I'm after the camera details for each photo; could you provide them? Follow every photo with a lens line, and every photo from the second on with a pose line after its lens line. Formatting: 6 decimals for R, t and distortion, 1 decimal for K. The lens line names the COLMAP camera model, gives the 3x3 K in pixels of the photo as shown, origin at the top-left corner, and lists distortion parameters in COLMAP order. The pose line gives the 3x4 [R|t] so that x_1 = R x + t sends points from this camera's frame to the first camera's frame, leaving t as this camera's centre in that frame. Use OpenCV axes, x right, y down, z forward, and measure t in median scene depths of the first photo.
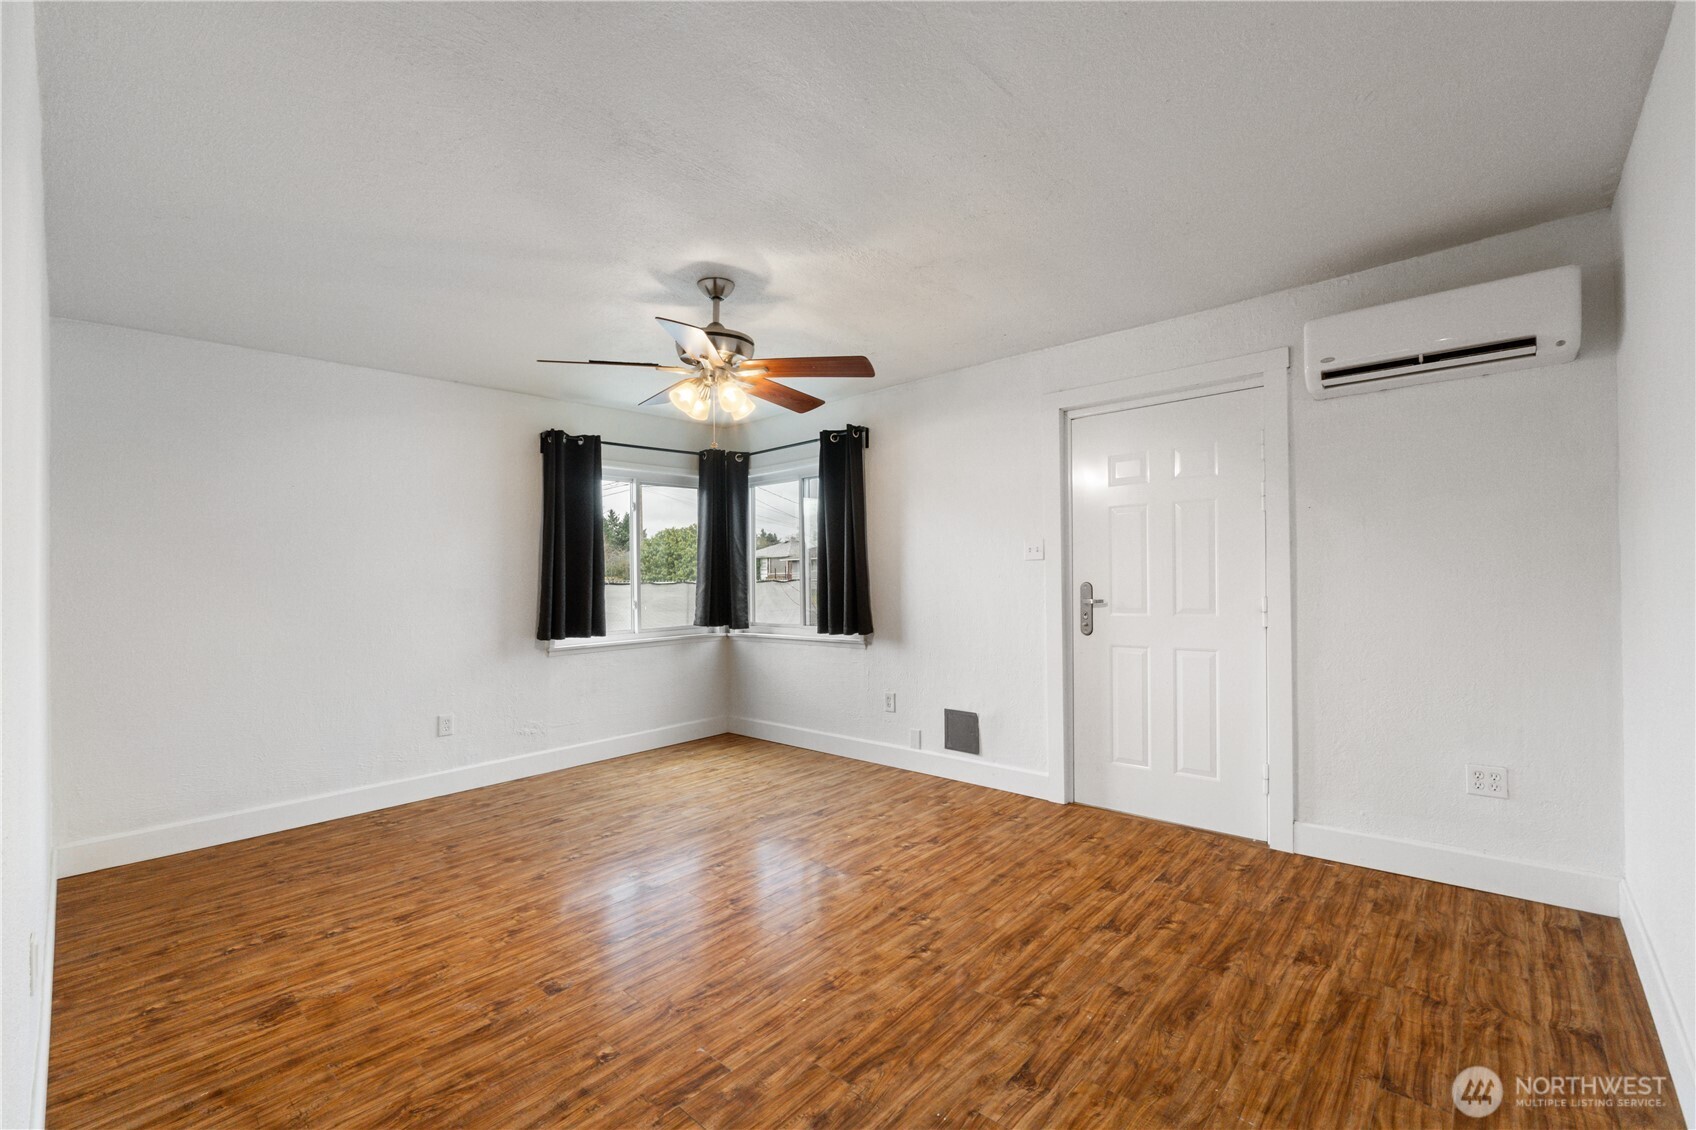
lens RADIAL K [[723.0, 0, 848.4], [0, 723.0, 596.1], [0, 0, 1]] dist [-0.001553, -0.000398]
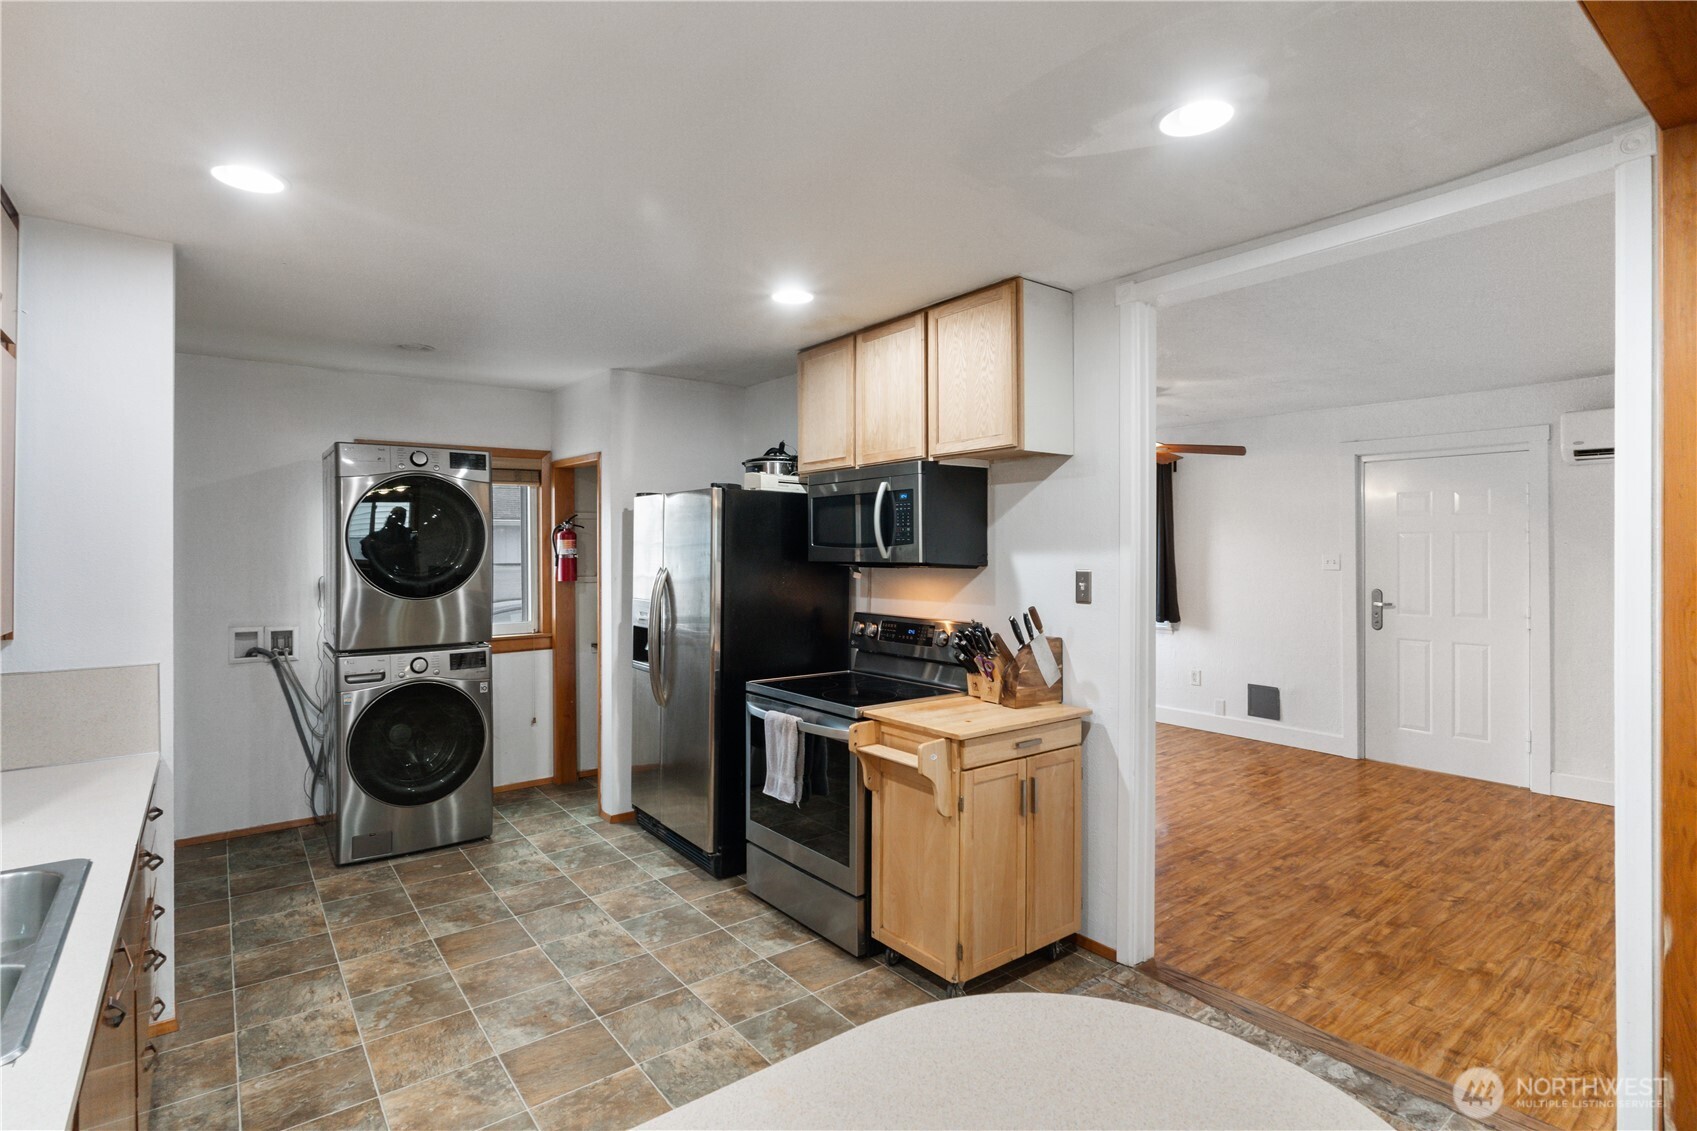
lens RADIAL K [[836.7, 0, 852.8], [0, 836.7, 550.5], [0, 0, 1]] dist [-0.003897, 0.000066]
pose [[0.986296, 0.019864, -0.163785, -0.439658], [-0.023646, 0.999496, -0.021173, -0.042665], [0.163282, 0.024756, 0.986269, -0.788514]]
